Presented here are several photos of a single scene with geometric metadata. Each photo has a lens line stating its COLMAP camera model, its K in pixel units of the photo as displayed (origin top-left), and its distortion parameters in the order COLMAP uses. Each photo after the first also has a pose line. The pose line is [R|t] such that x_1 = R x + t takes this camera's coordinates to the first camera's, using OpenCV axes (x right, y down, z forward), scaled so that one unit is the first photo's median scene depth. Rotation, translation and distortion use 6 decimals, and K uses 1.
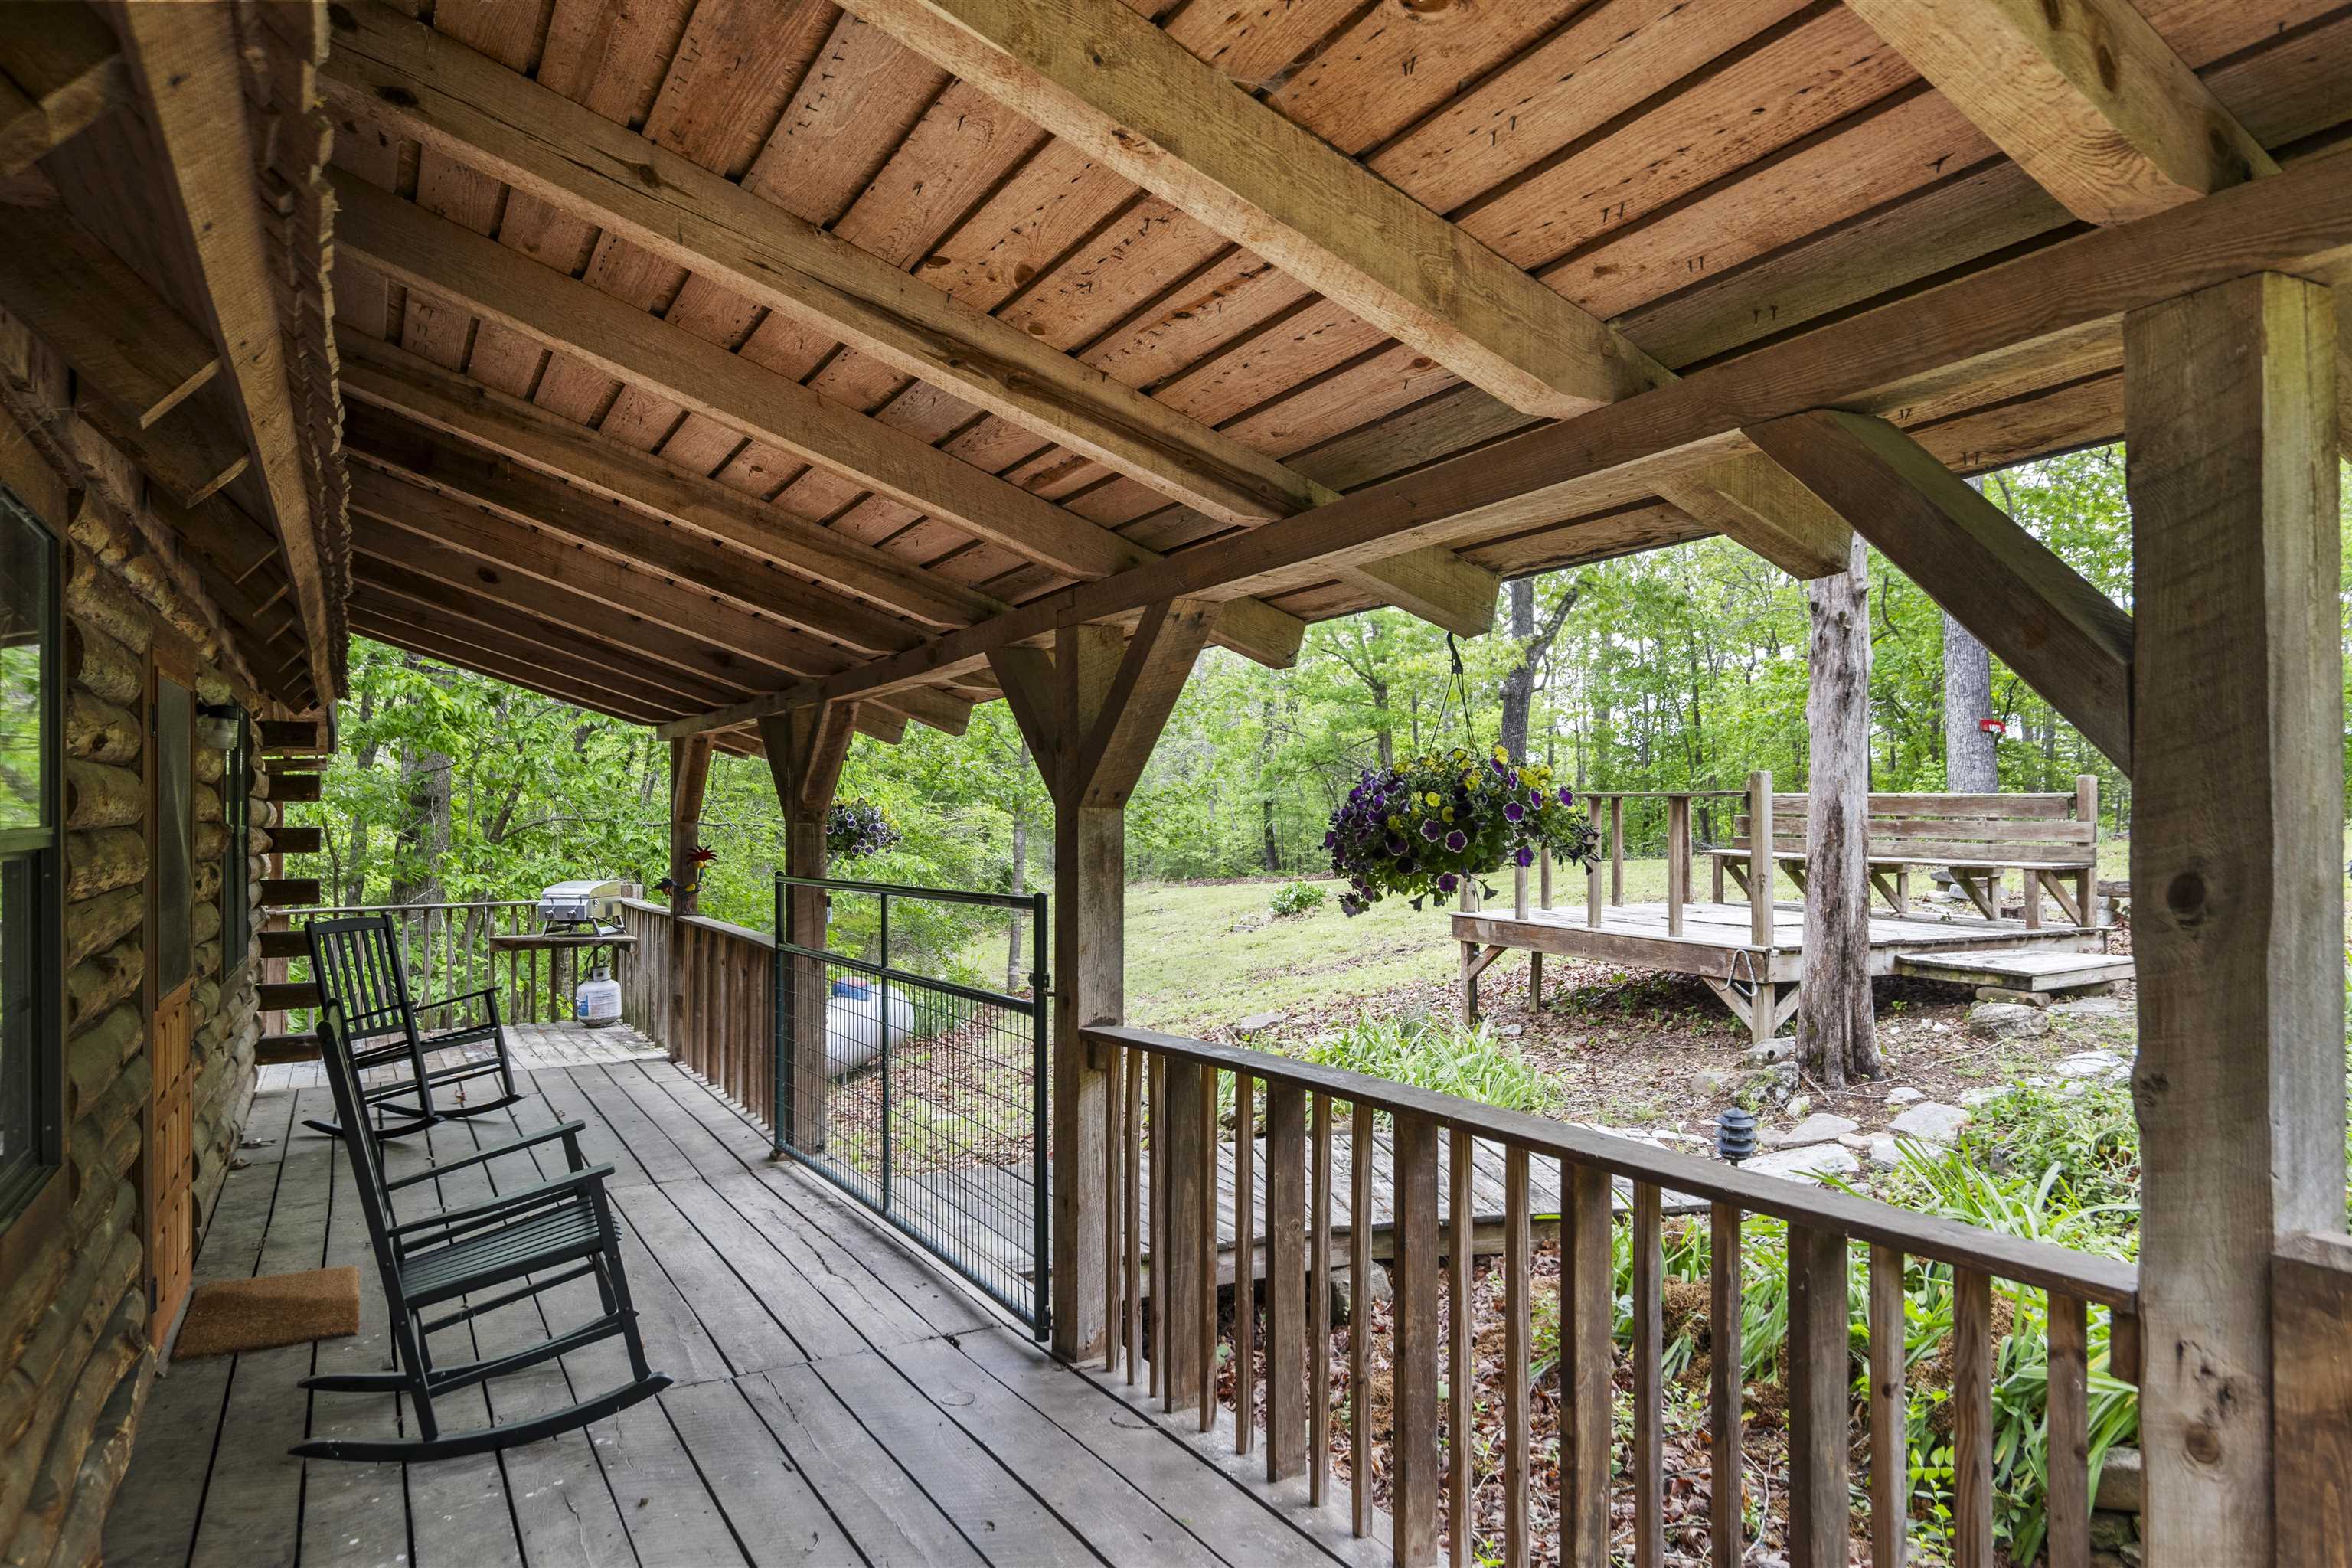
lens RADIAL K [[1469.5, 0, 1167.8], [0, 1469.5, 782.4], [0, 0, 1]] dist [-0.001817, -0.002042]
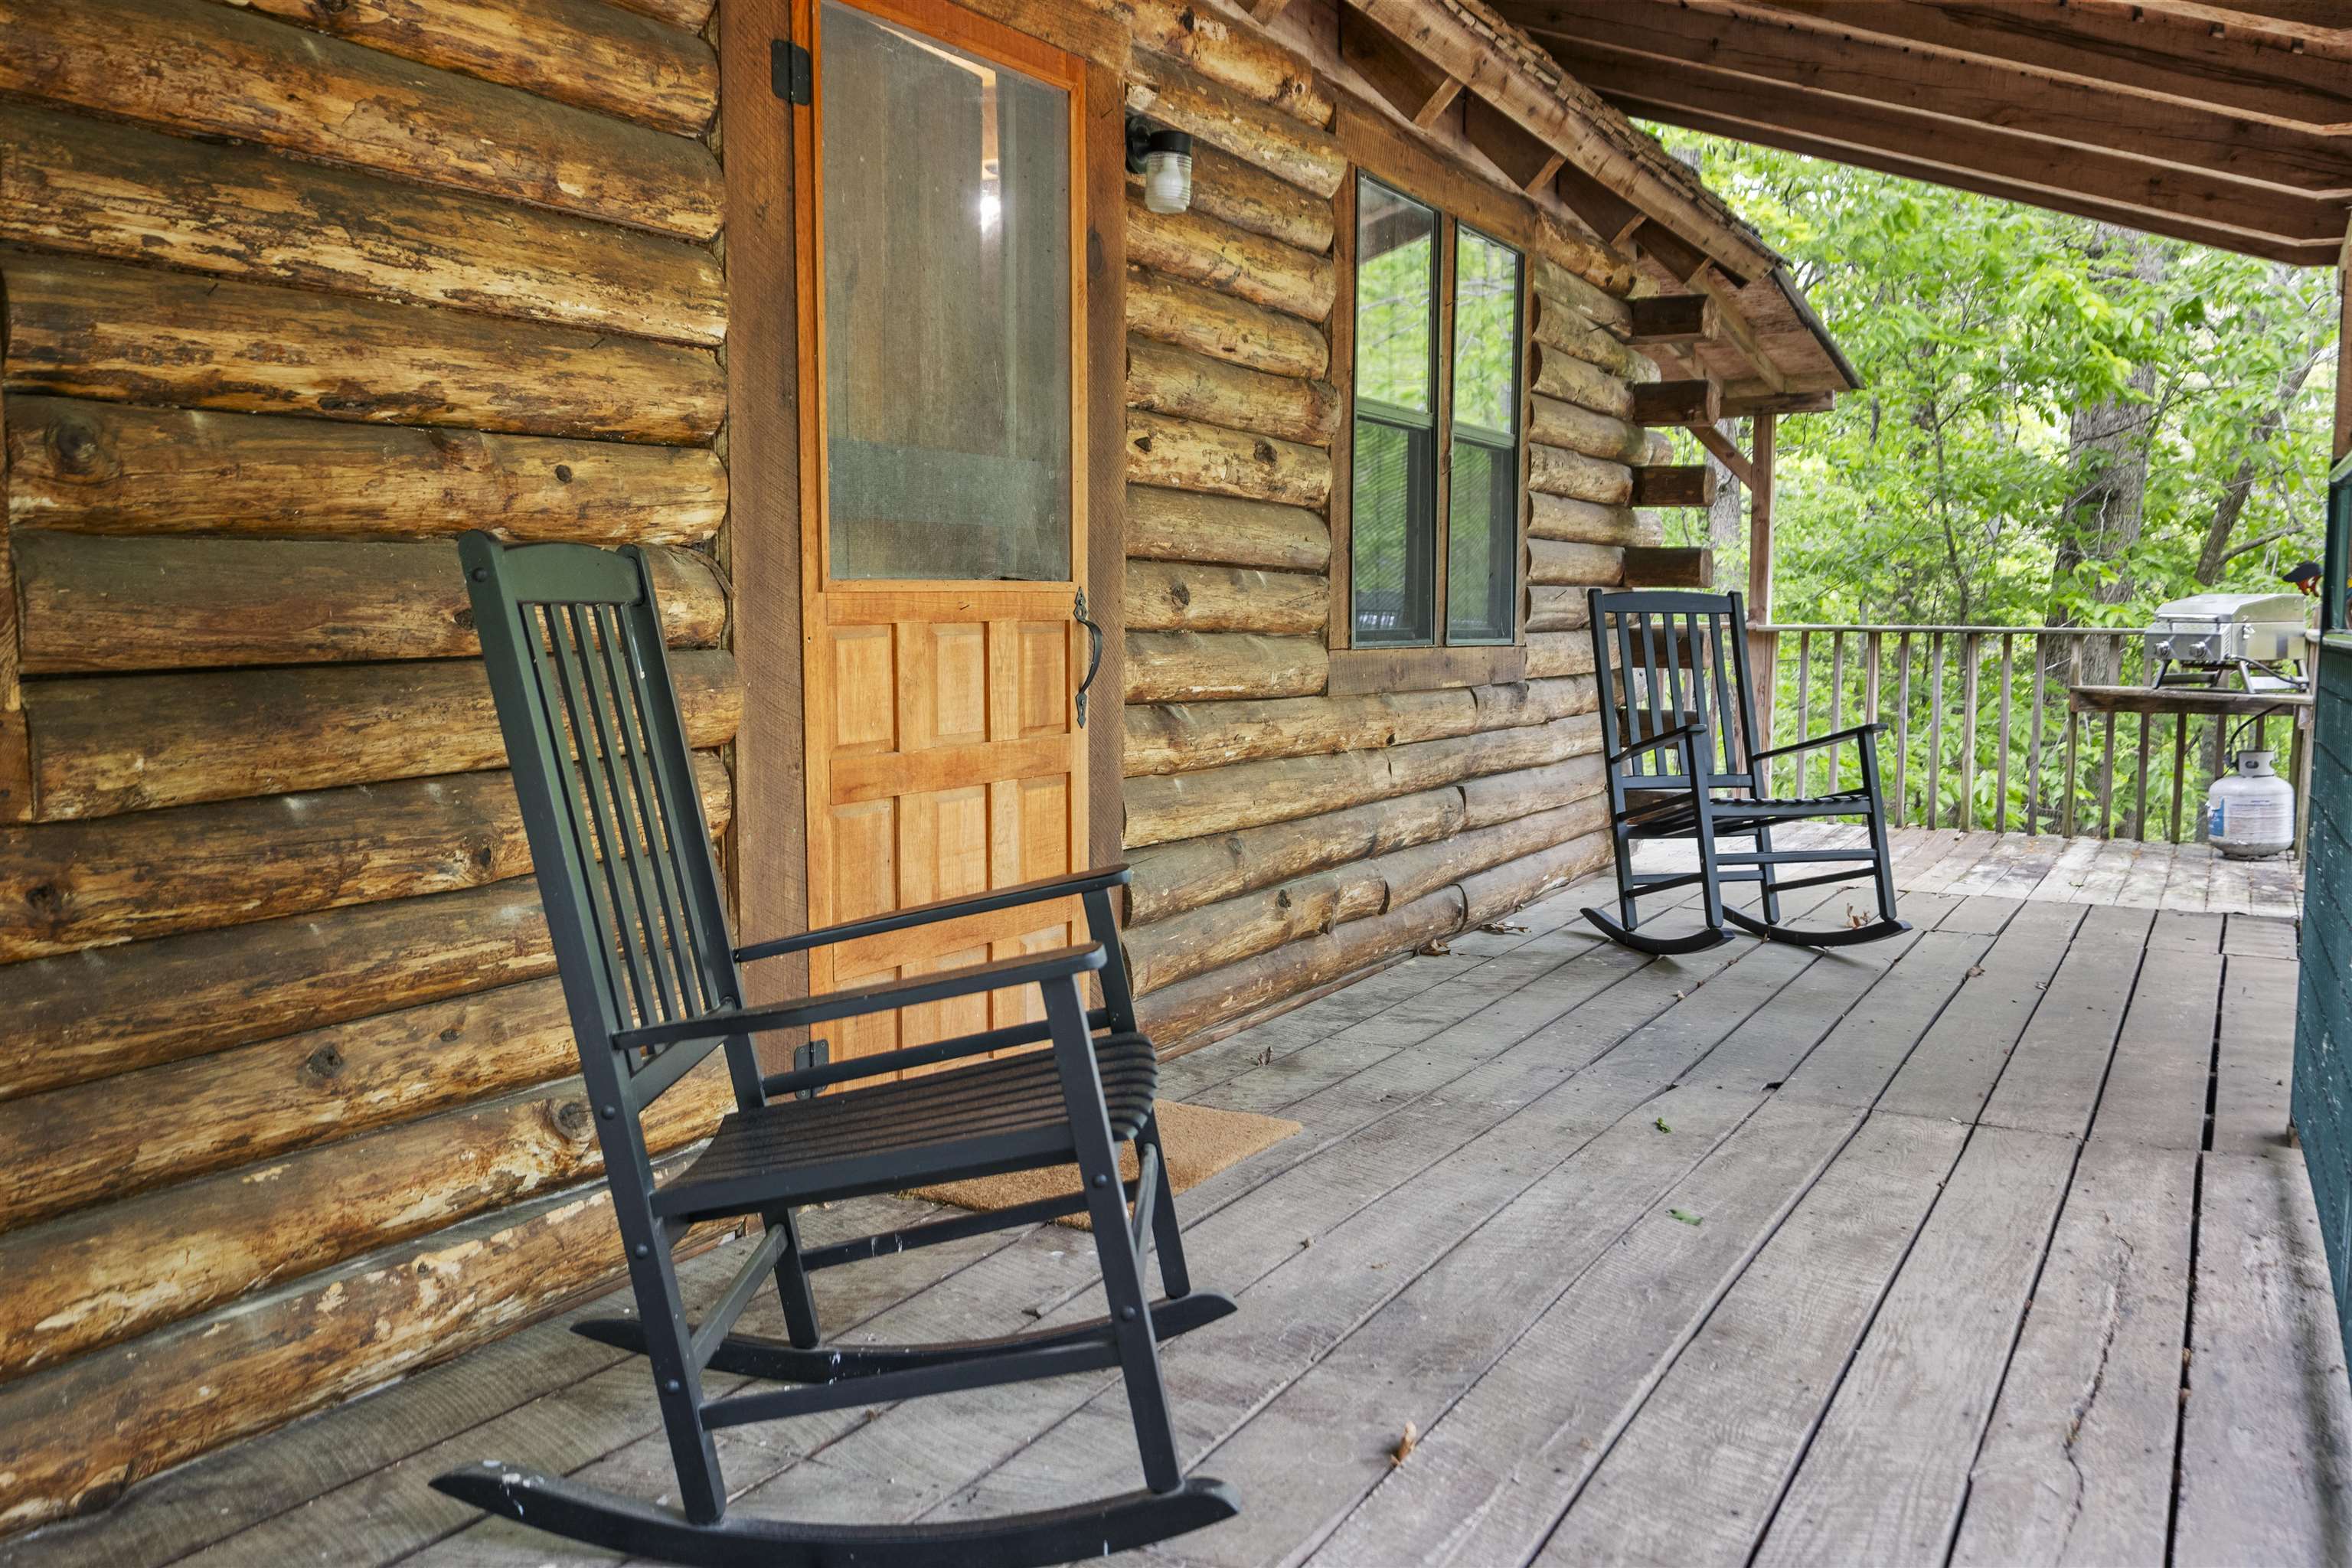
lens RADIAL K [[2009.9, 0, 1176.0], [0, 2009.9, 784.0], [0, 0, 1]] dist [0.000171, 0.006383]
pose [[0.541774, 0.088476, -0.835854, 0.032071], [0.004653, 0.994113, 0.108244, 0.078249], [0.840511, -0.062533, 0.538174, 0.369511]]
